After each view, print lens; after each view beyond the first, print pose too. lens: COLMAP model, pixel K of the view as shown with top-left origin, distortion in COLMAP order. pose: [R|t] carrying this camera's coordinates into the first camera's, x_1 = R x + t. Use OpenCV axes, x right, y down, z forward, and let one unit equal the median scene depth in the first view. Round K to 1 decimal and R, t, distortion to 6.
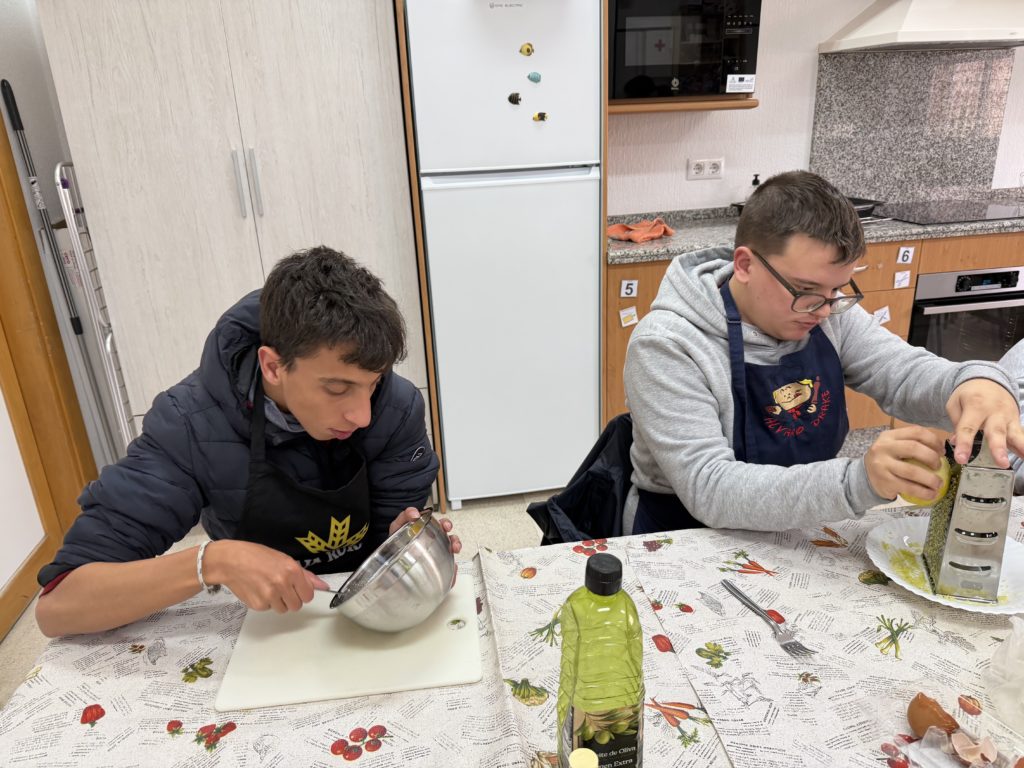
lens RADIAL K [[732.5, 0, 512.1], [0, 732.5, 390.6], [0, 0, 1]] dist [0.032084, -0.045378]
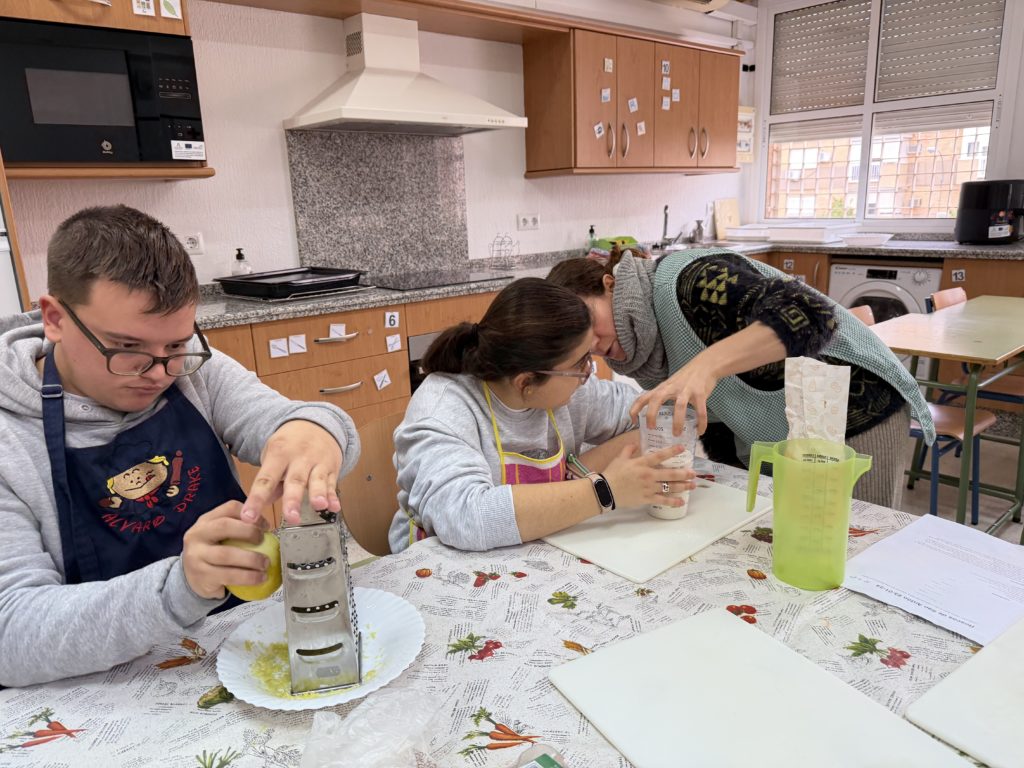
lens RADIAL K [[732.5, 0, 512.1], [0, 732.5, 390.6], [0, 0, 1]] dist [0.032084, -0.045378]
pose [[0.856667, -0.116198, 0.502613, 0.154867], [0.176224, 0.981608, -0.073423, 0.019091], [-0.484838, 0.151472, 0.861388, 0.049871]]
